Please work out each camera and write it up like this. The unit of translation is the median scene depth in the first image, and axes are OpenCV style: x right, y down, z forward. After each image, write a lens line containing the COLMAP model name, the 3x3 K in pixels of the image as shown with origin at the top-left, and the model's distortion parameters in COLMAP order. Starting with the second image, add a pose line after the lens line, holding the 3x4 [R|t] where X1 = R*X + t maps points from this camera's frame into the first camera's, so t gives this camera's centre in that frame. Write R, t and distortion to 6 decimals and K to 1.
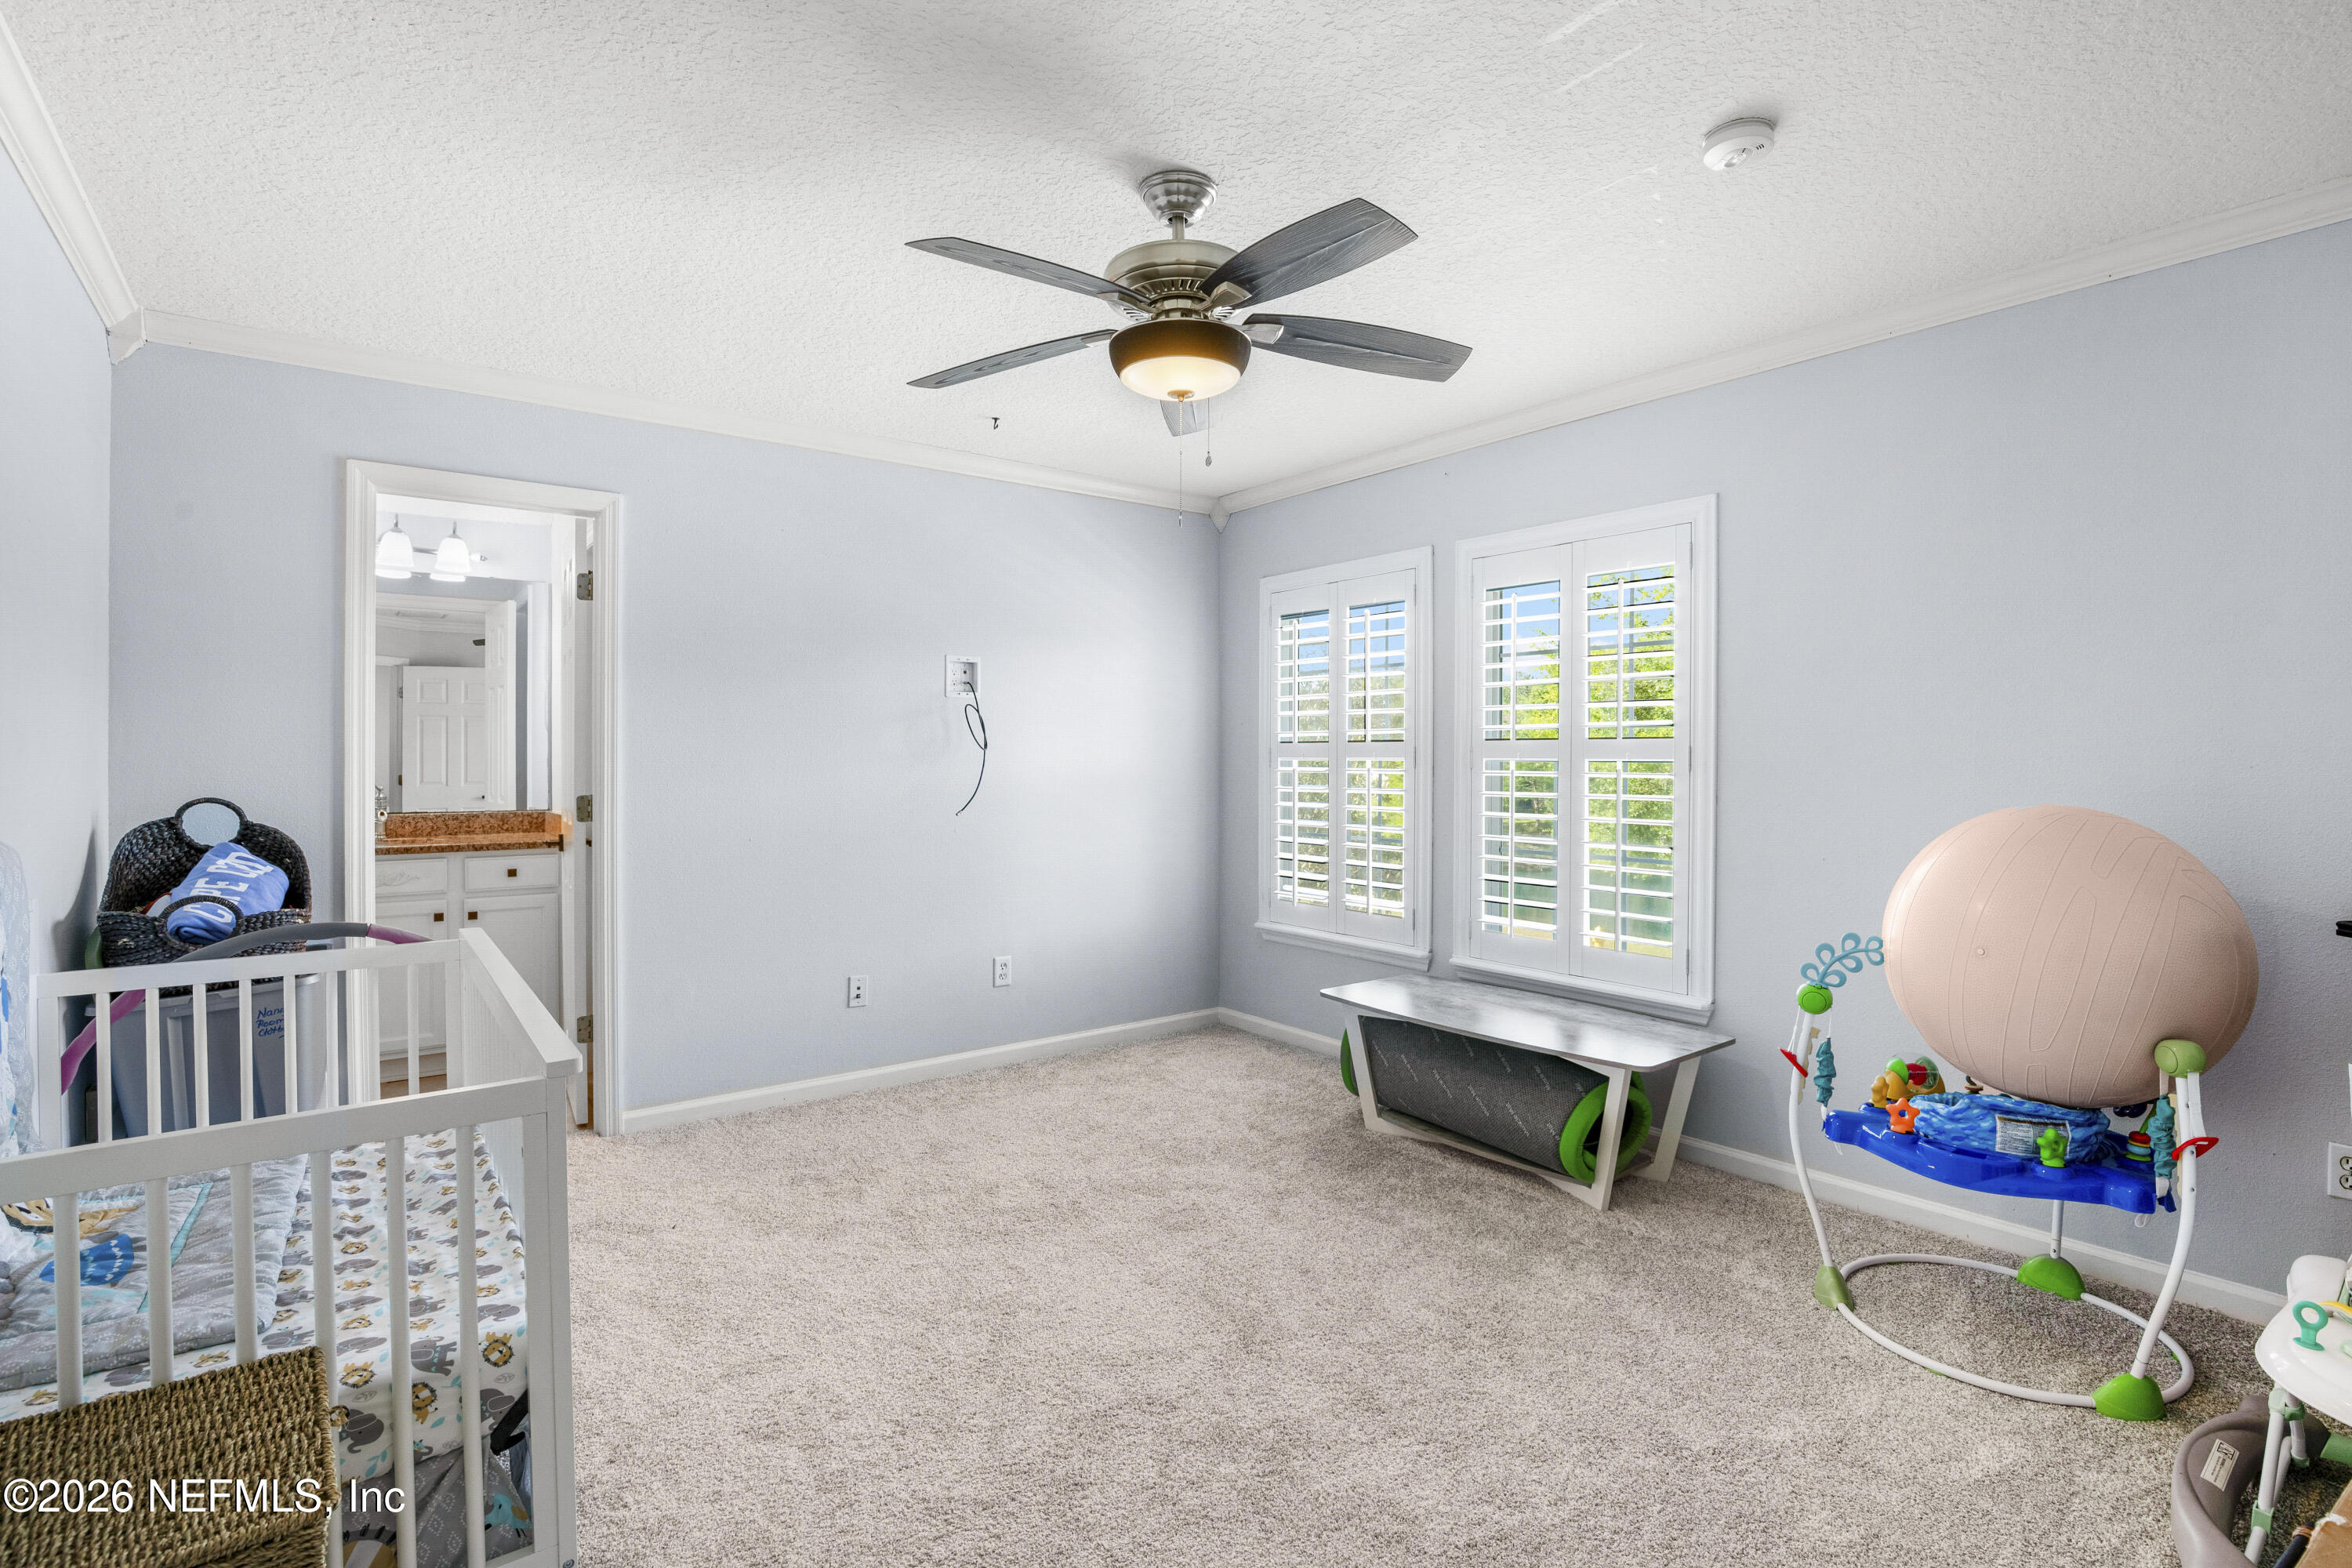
lens RADIAL K [[1093.2, 0, 1175.7], [0, 1093.2, 778.4], [0, 0, 1]] dist [-0.002238, -0.000623]
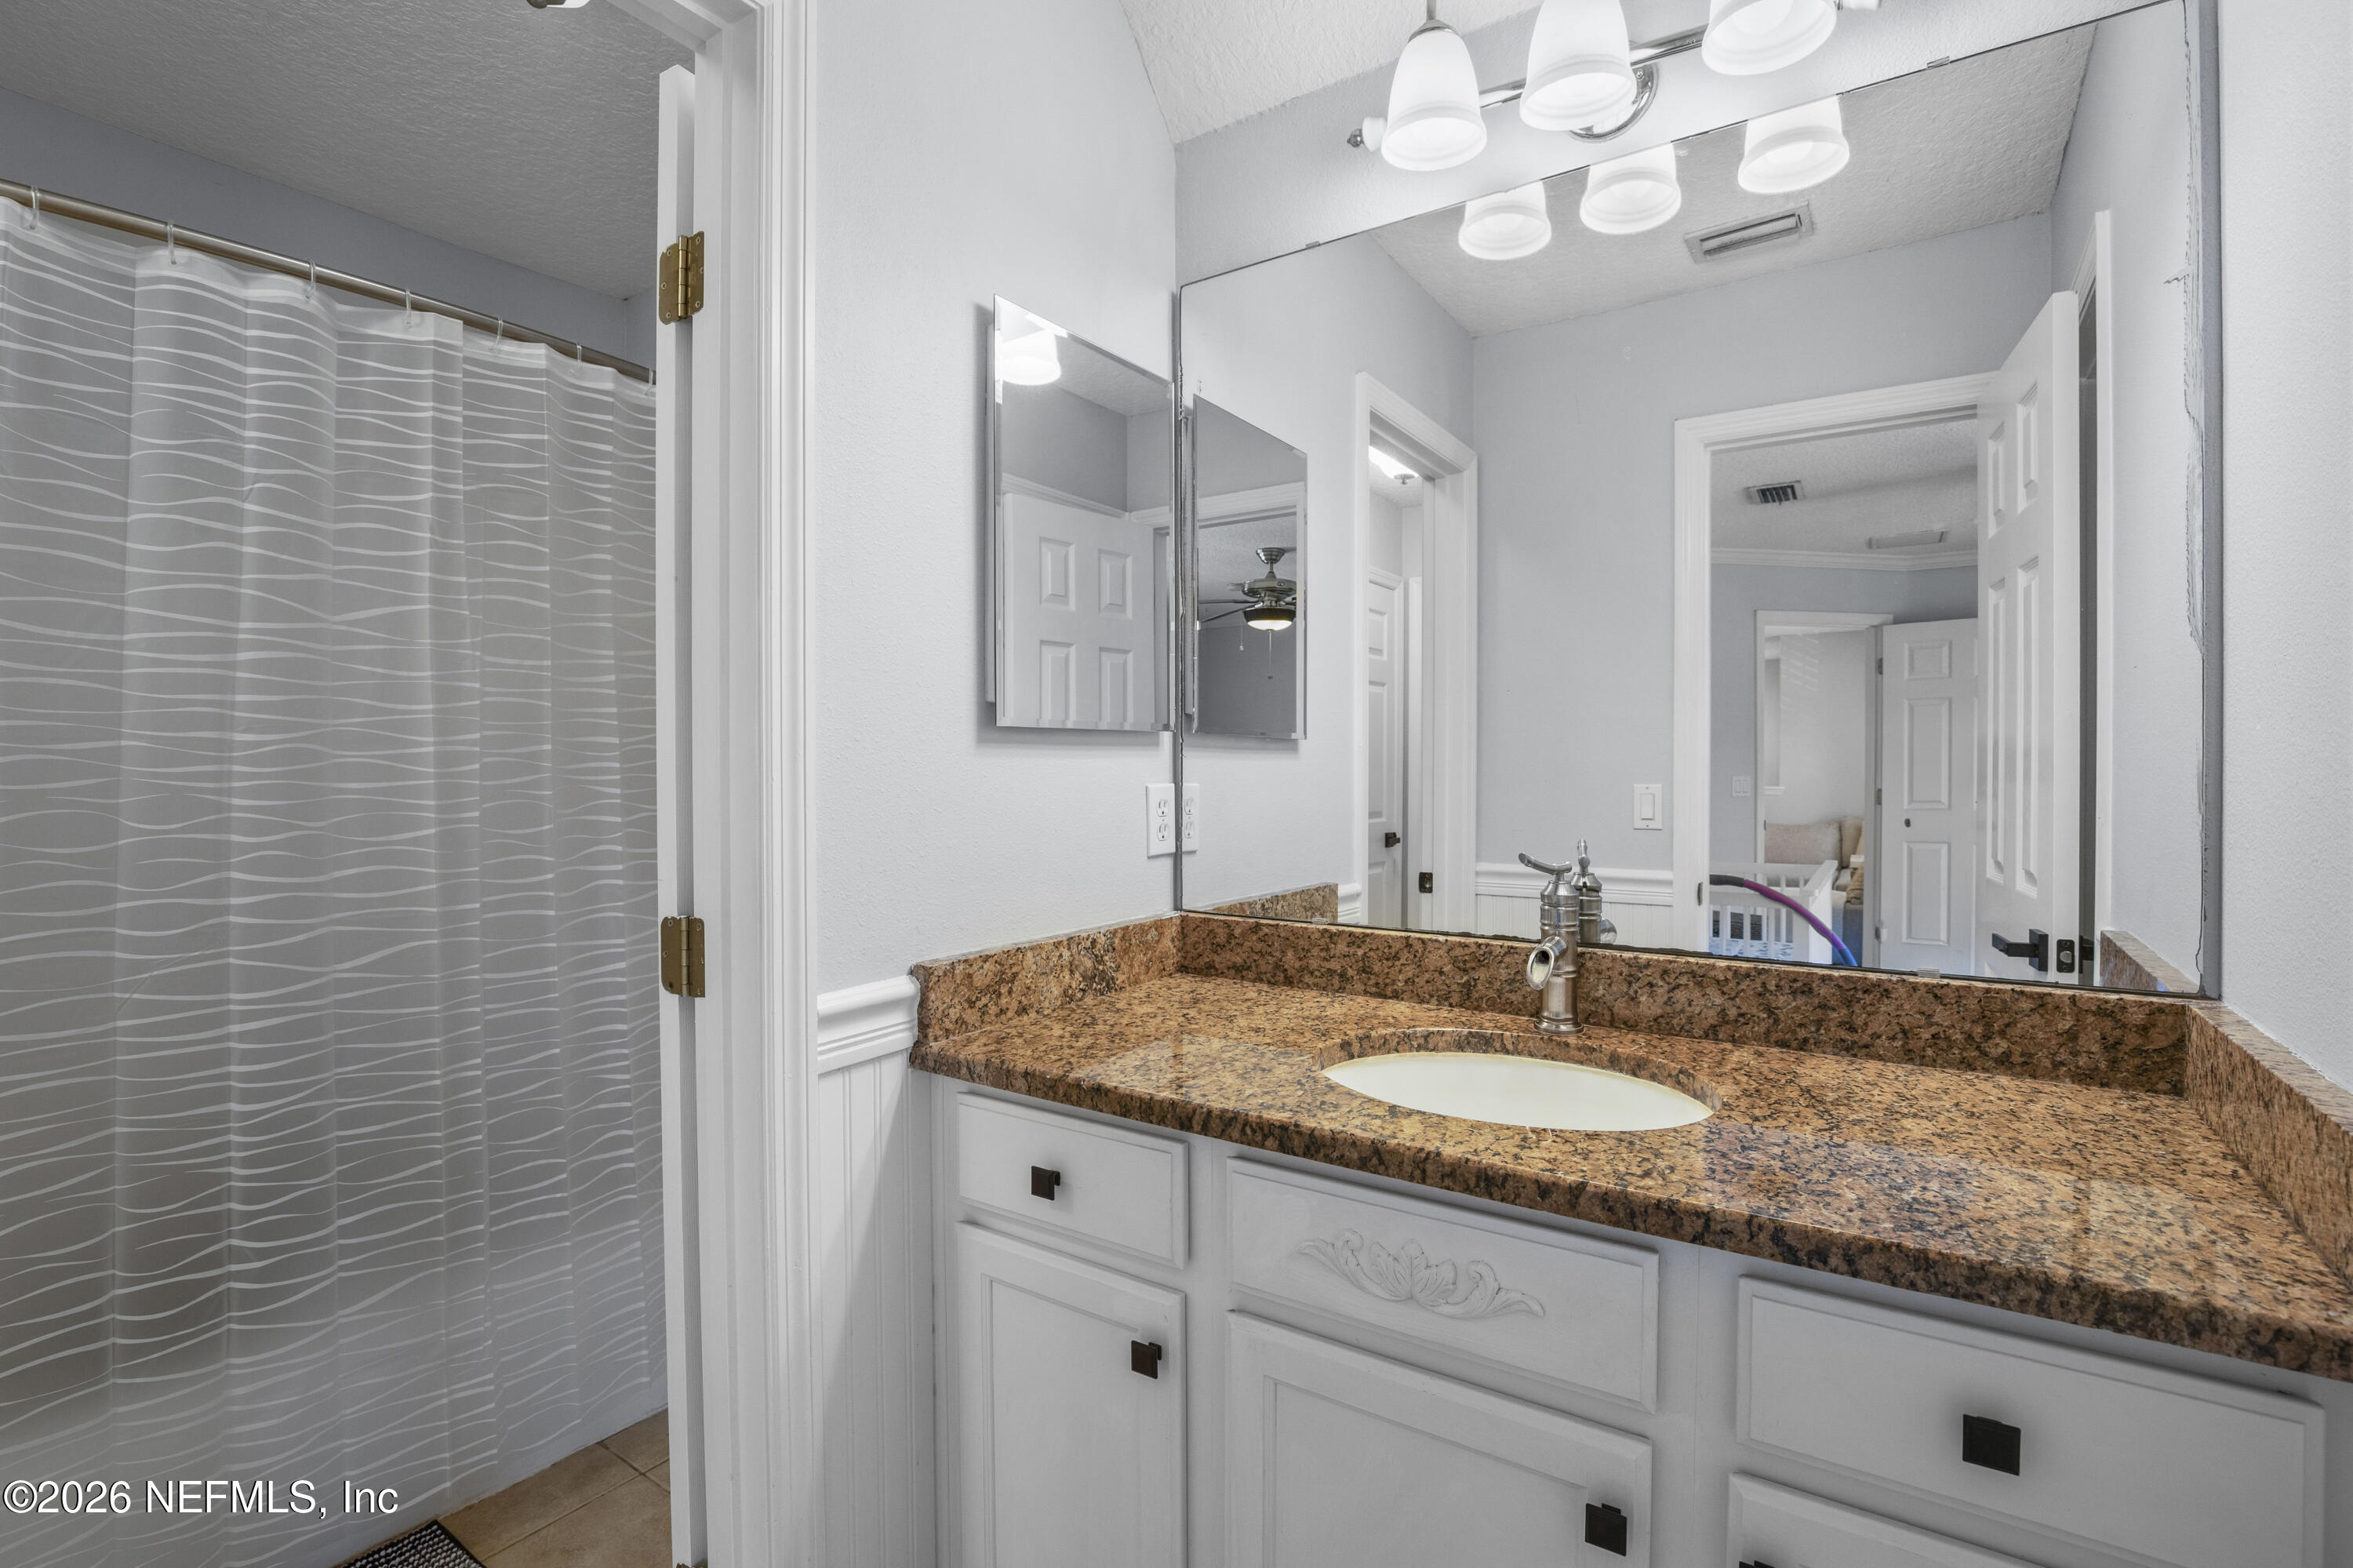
lens RADIAL K [[1090.1, 0, 1178.1], [0, 1090.1, 781.4], [0, 0, 1]] dist [-0.012446, -0.000213]
pose [[0.329254, -0.000286, -0.944241, -0.224036], [-0.000536, 1.000000, -0.000490, -0.007209], [0.944241, 0.000667, 0.329254, 0.376644]]
